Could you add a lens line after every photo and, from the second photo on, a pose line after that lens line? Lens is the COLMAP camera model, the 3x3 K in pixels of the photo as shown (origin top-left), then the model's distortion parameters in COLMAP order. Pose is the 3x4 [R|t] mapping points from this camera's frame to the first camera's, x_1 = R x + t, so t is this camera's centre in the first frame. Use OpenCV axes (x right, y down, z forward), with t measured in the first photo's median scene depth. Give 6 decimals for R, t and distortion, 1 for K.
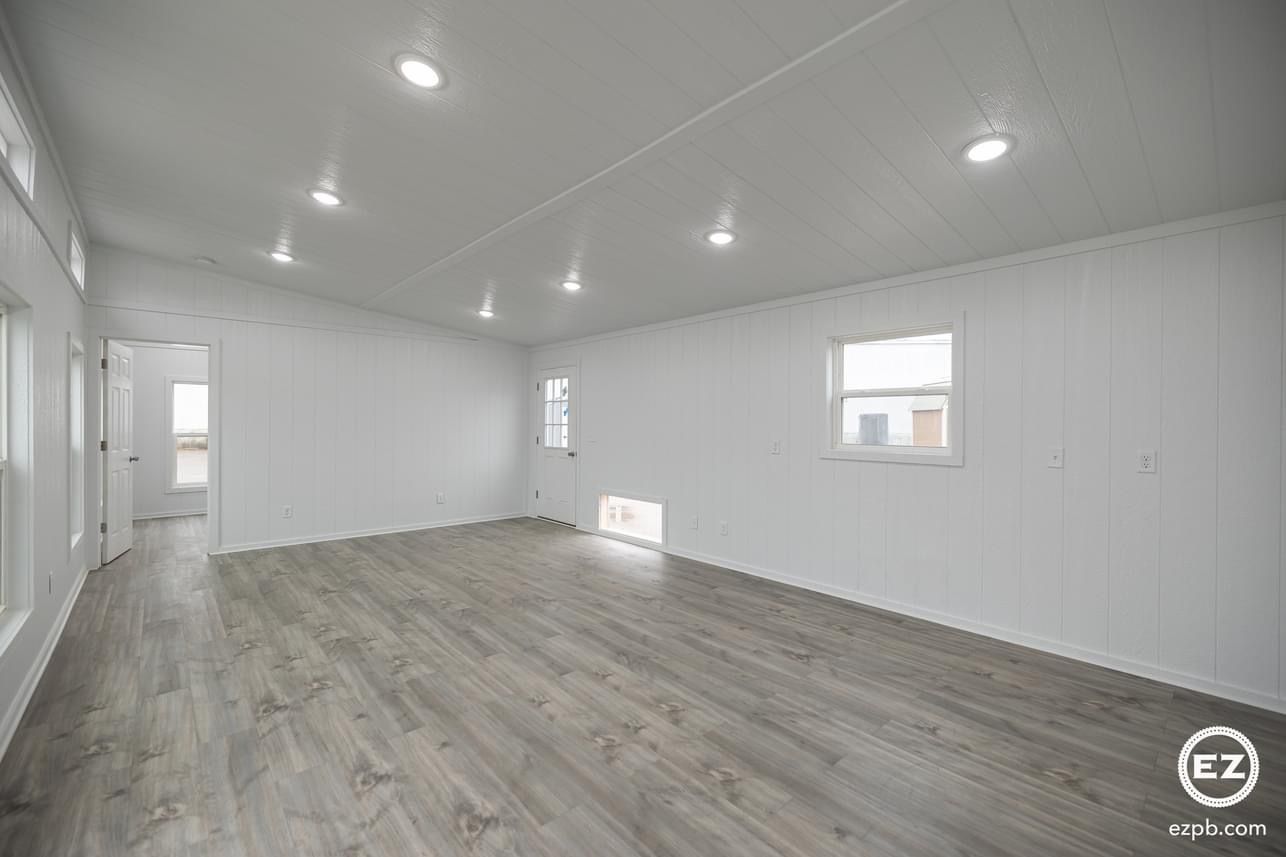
lens RADIAL K [[542.8, 0, 642.4], [0, 542.8, 427.3], [0, 0, 1]] dist [-0.002293, -0.000123]
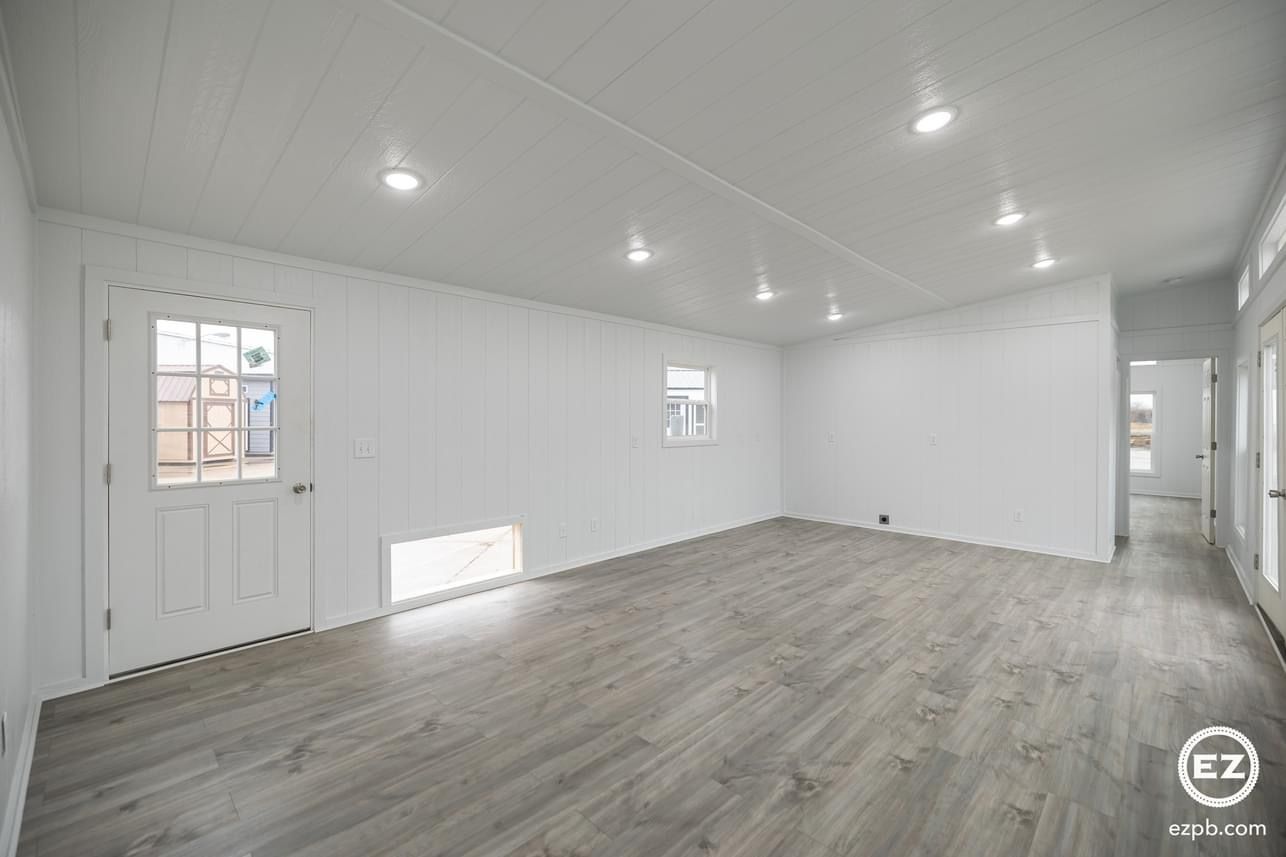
lens RADIAL K [[542.8, 0, 642.4], [0, 542.8, 420.5], [0, 0, 1]] dist [-0.002293, -0.000123]
pose [[-0.074259, -0.011366, 0.997174, -1.328164], [0.003378, 0.999926, 0.011649, -0.033739], [-0.997233, 0.004234, -0.074216, 1.492673]]
